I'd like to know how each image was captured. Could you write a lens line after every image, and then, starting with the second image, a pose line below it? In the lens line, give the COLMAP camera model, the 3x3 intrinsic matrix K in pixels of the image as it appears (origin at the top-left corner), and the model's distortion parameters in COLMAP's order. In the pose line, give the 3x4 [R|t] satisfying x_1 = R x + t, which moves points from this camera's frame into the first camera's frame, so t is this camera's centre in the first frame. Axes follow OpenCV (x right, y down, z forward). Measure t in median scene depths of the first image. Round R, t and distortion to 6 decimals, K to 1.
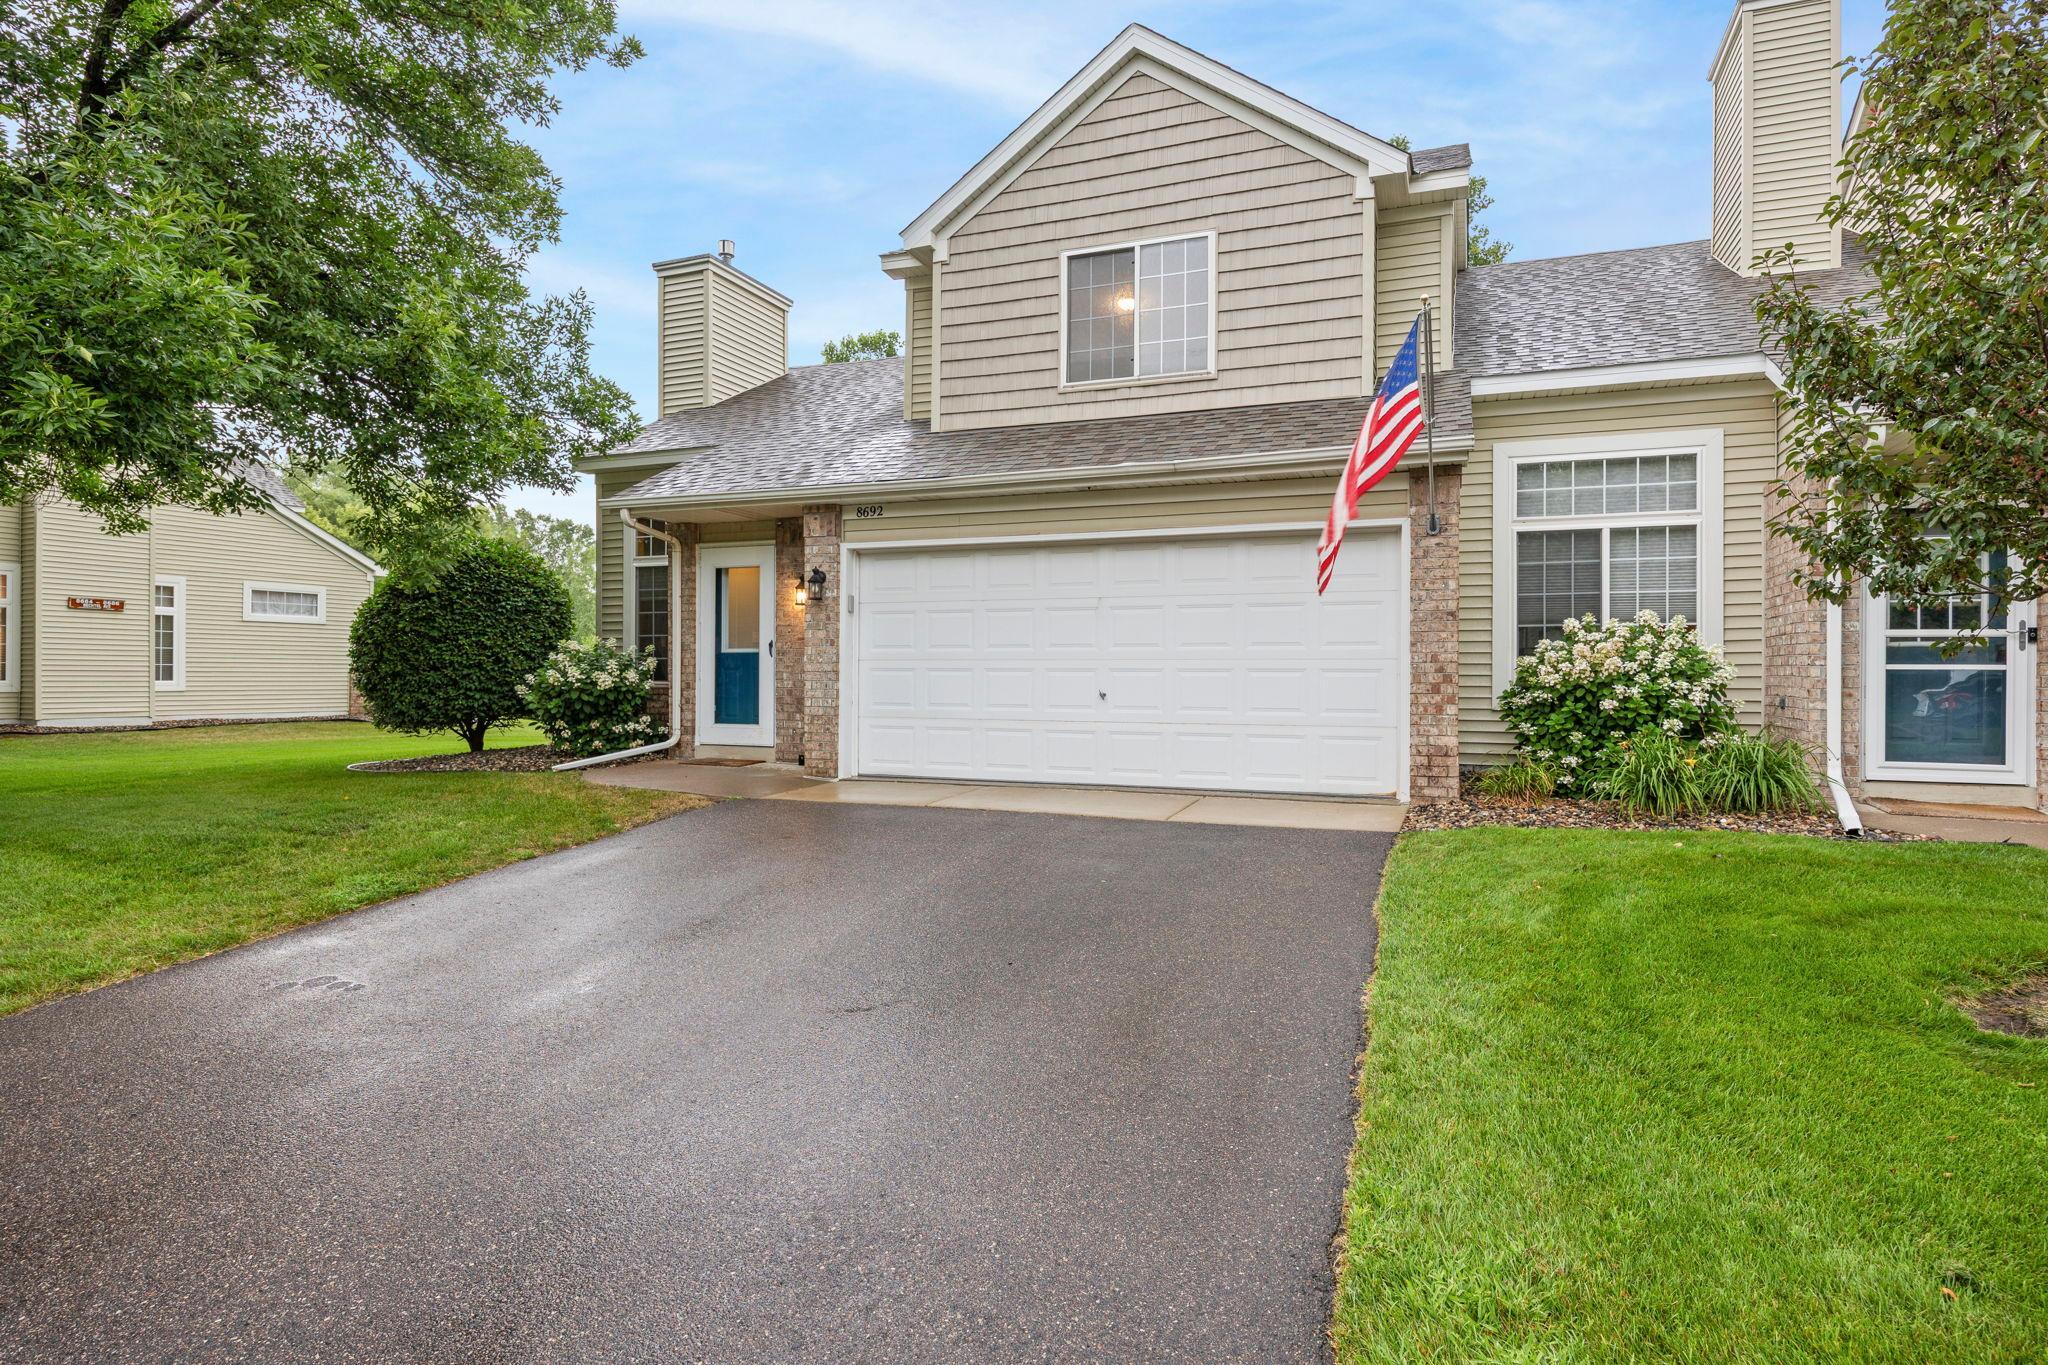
lens RADIAL K [[1098.7, 0, 1030.4], [0, 1098.7, 674.8], [0, 0, 1]] dist [0.001863, -0.001526]
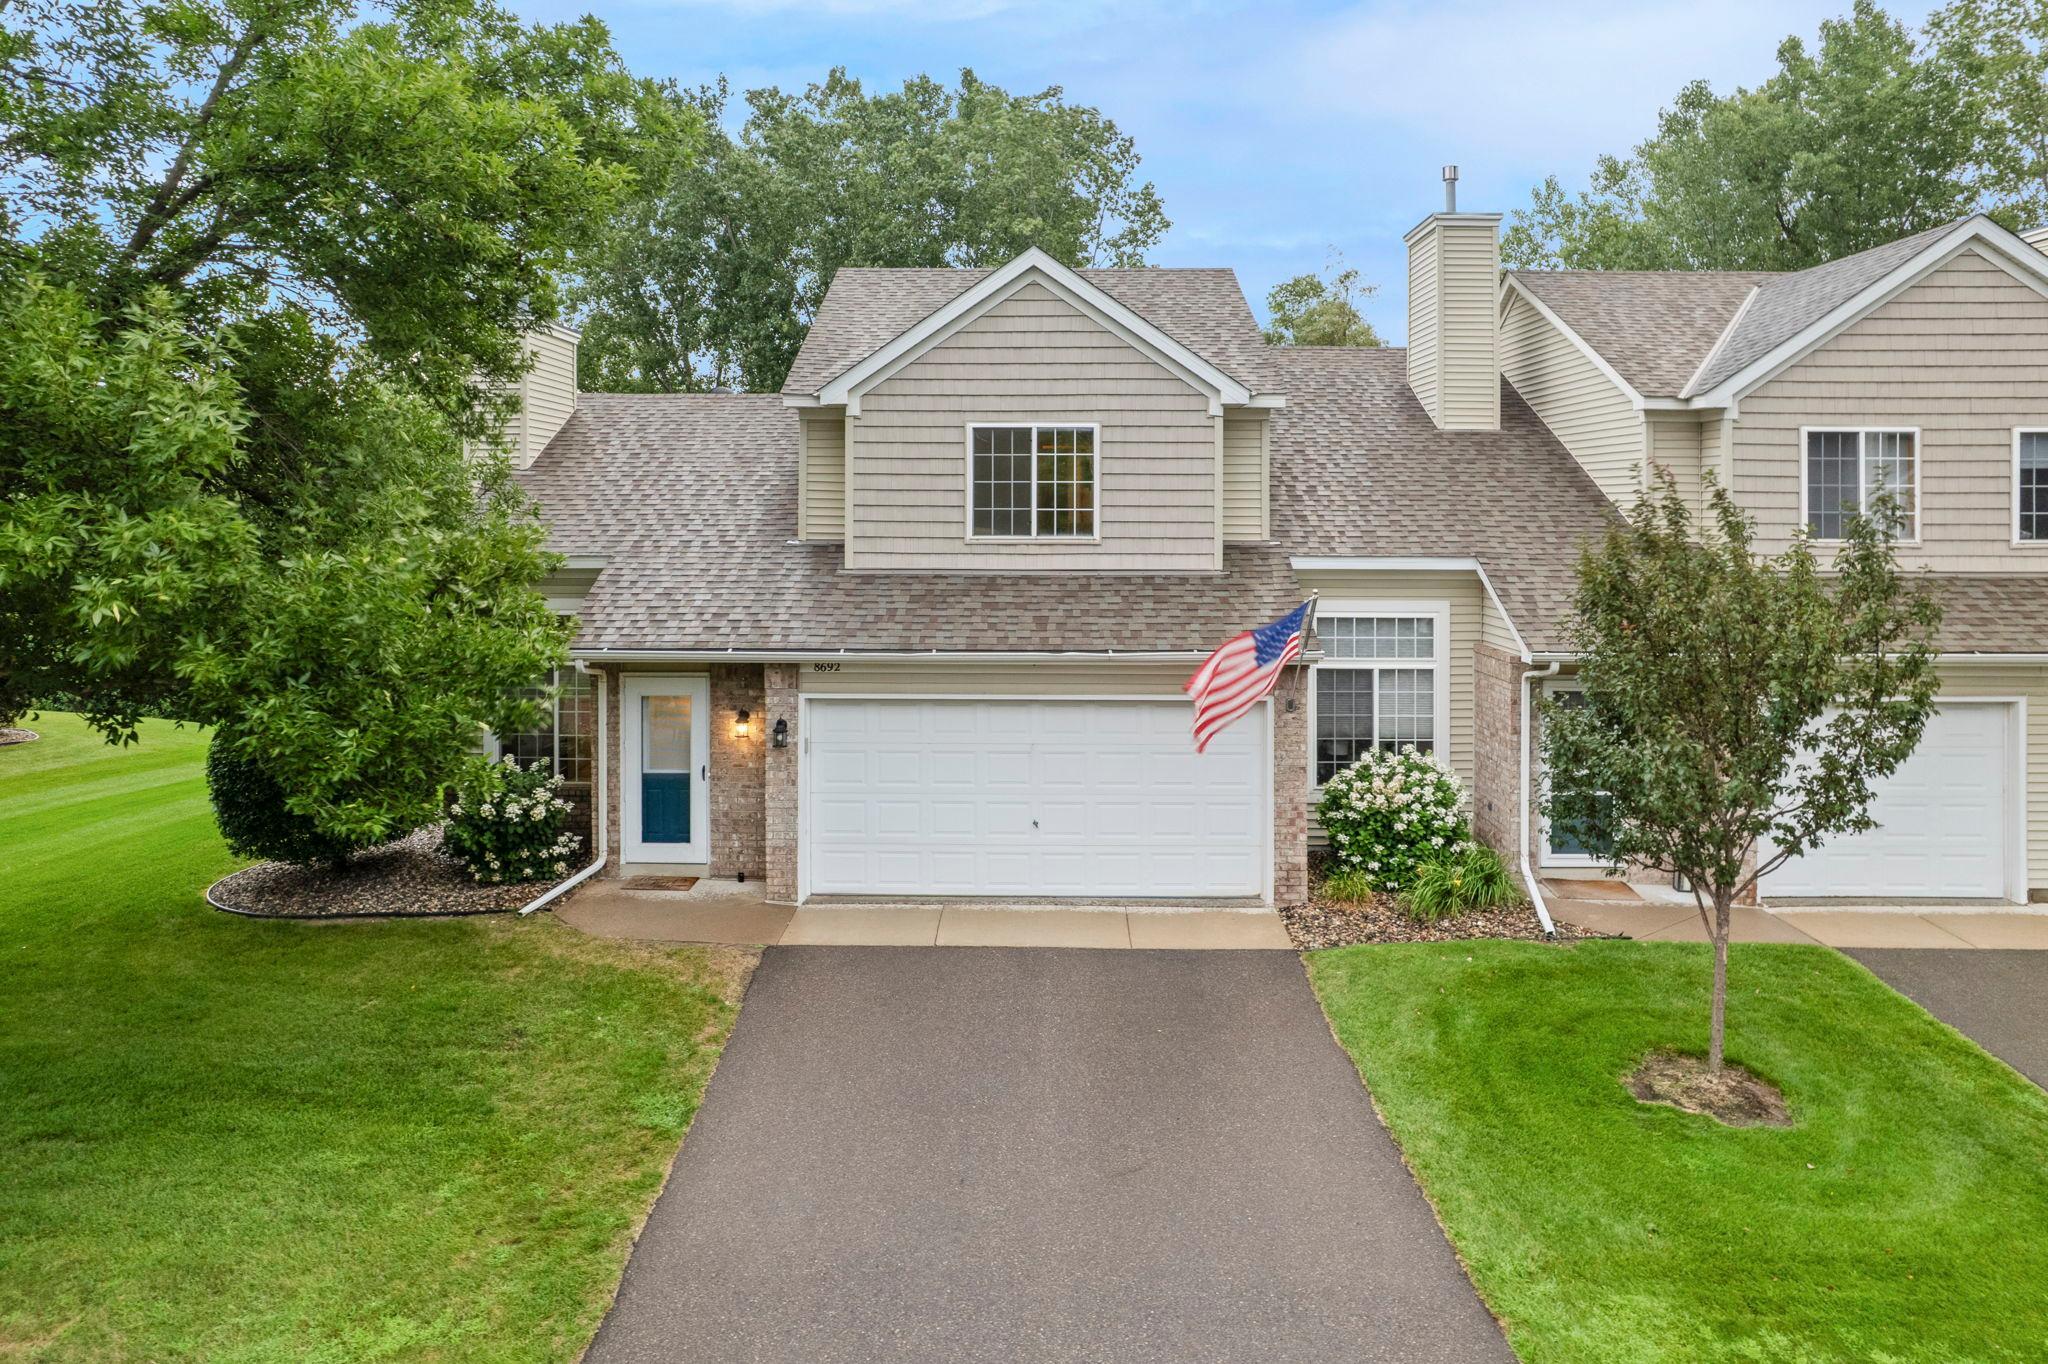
lens RADIAL K [[1365.2, 0, 1019.1], [0, 1365.2, 501.5], [0, 0, 1]] dist [-0.052310, 0.033756]
pose [[0.936354, 0.001046, 0.351057, -0.454645], [-0.000476, 0.999998, -0.001710, -0.316252], [-0.351058, 0.001434, 0.936353, -0.400533]]
